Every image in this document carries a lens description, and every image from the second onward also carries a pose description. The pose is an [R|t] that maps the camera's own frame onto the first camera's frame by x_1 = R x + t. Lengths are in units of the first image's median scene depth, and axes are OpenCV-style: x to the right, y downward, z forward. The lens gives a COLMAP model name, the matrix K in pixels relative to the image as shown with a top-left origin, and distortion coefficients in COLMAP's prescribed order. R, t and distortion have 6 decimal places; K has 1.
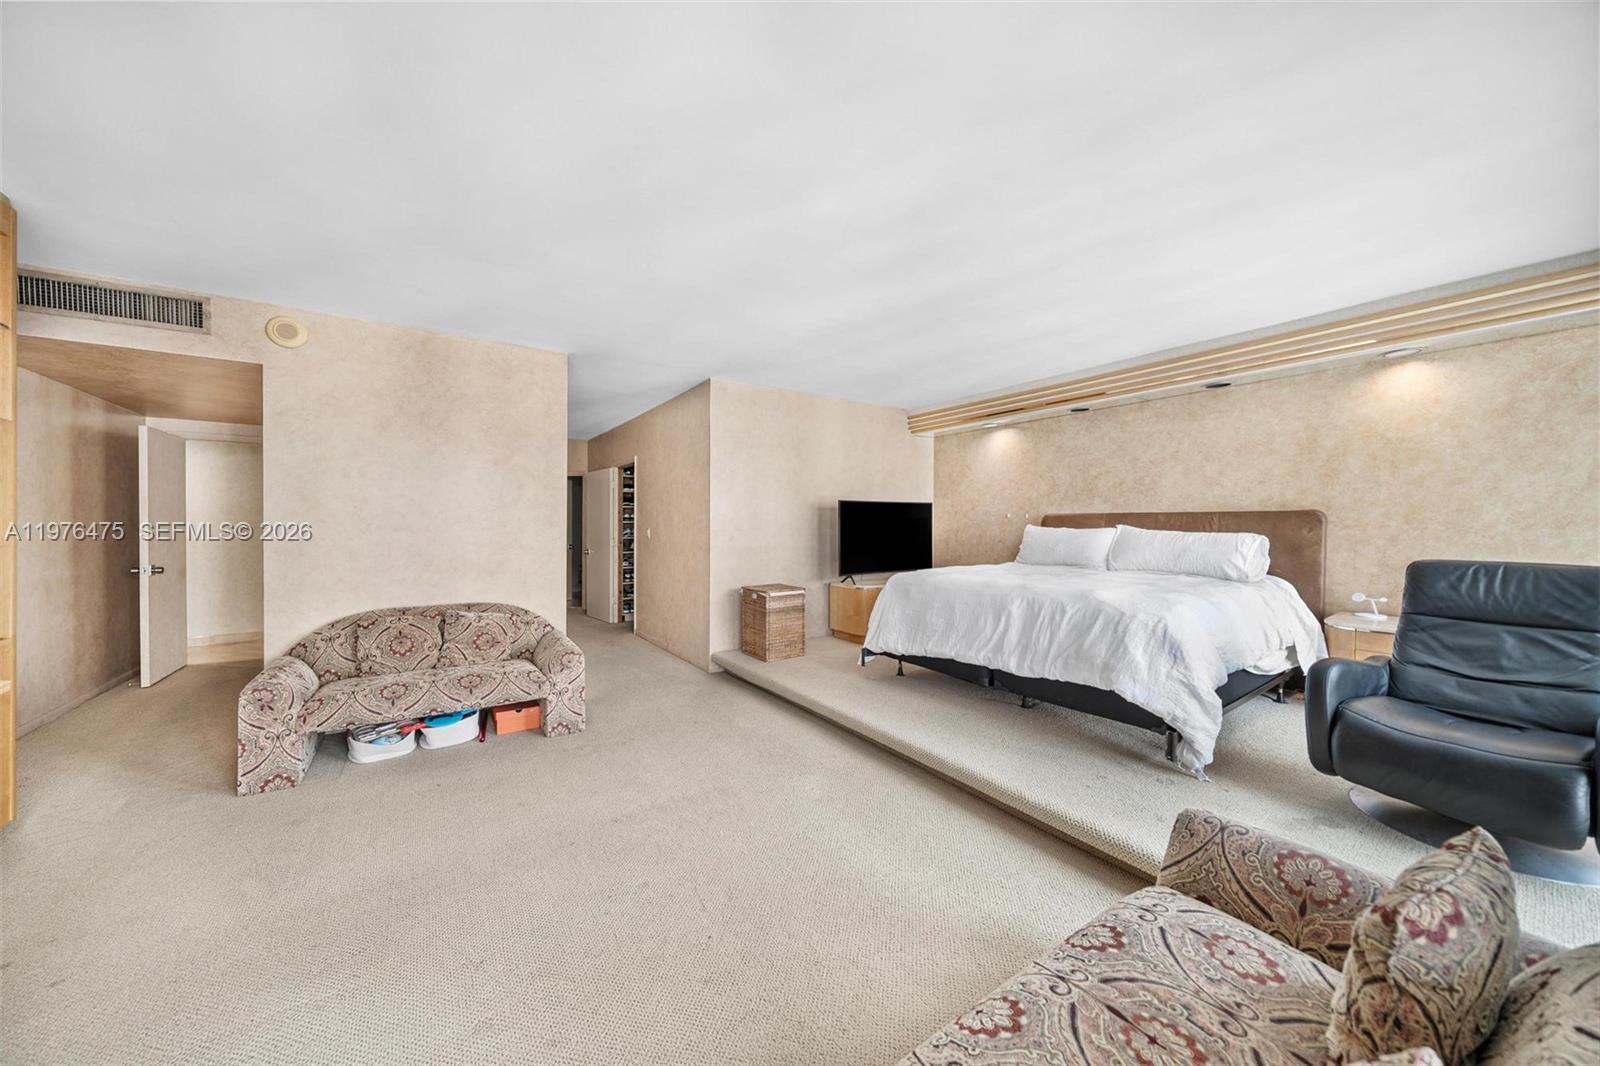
lens RADIAL K [[548.1, 0, 795.0], [0, 548.1, 522.5], [0, 0, 1]] dist [0.000651, 0.000086]
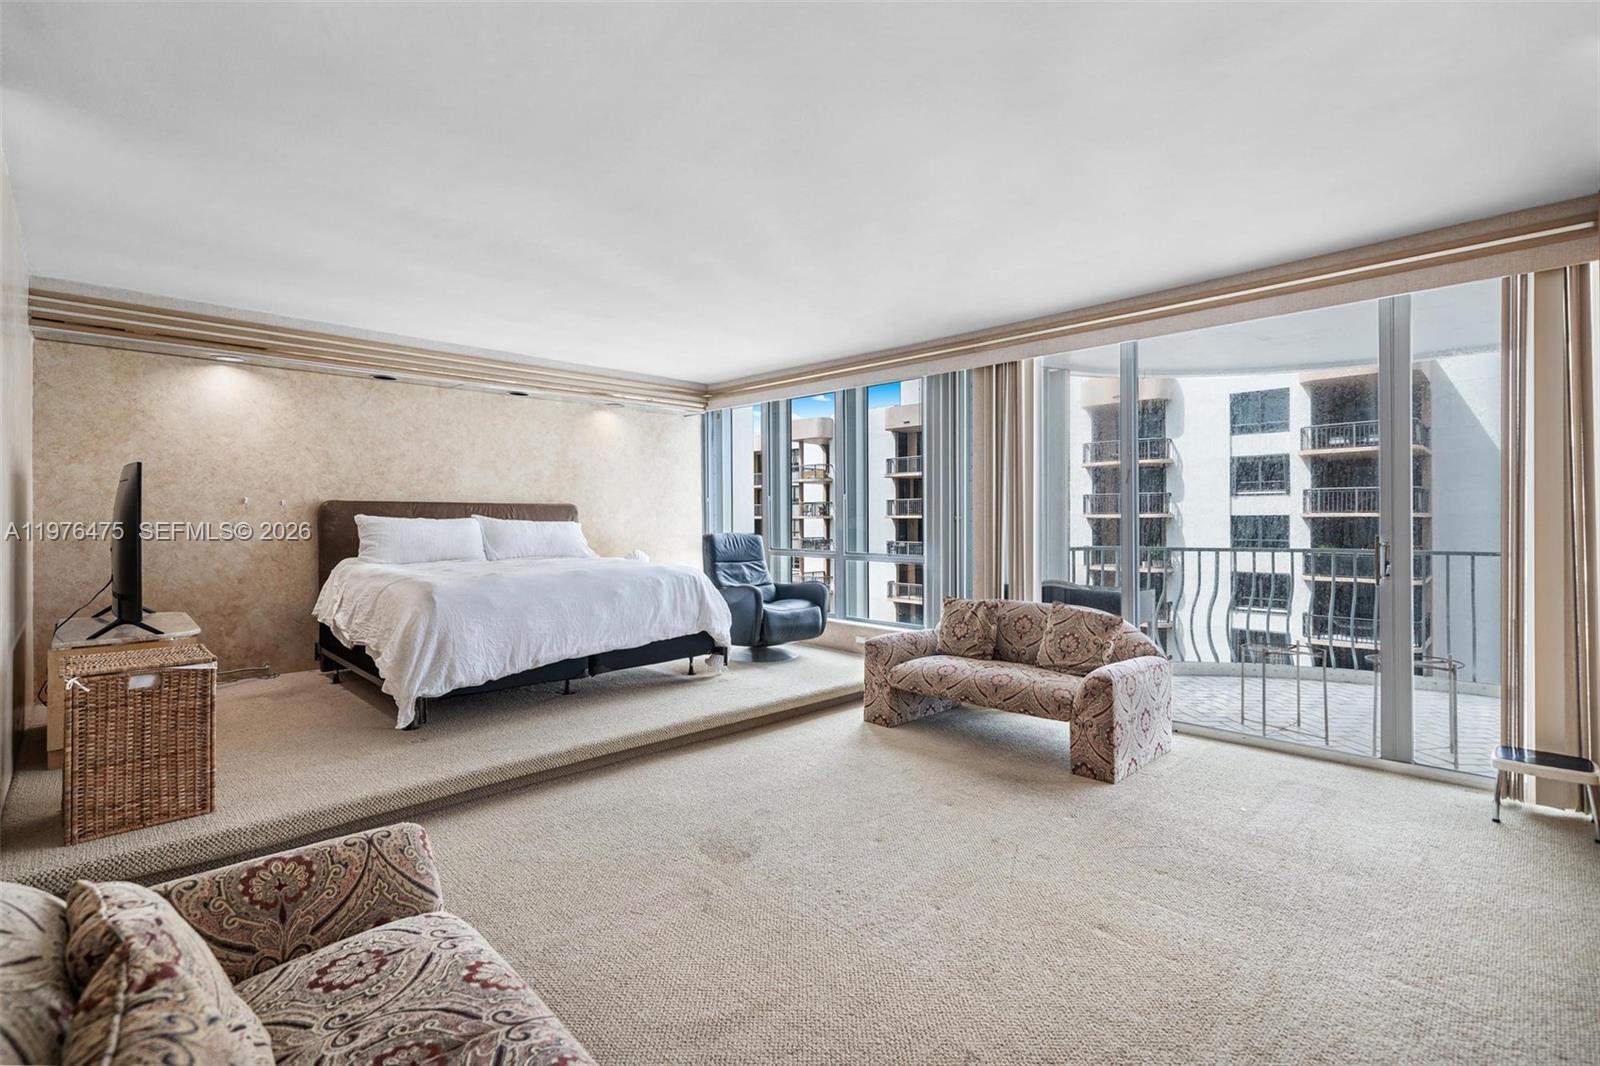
lens RADIAL K [[709.9, 0, 798.9], [0, 709.9, 529.4], [0, 0, 1]] dist [0.000212, 0.000086]
pose [[-0.174504, -0.027830, 0.984263, -0.637269], [-0.013959, 0.999570, 0.025788, -0.008603], [-0.984558, -0.009240, -0.174817, 0.521285]]
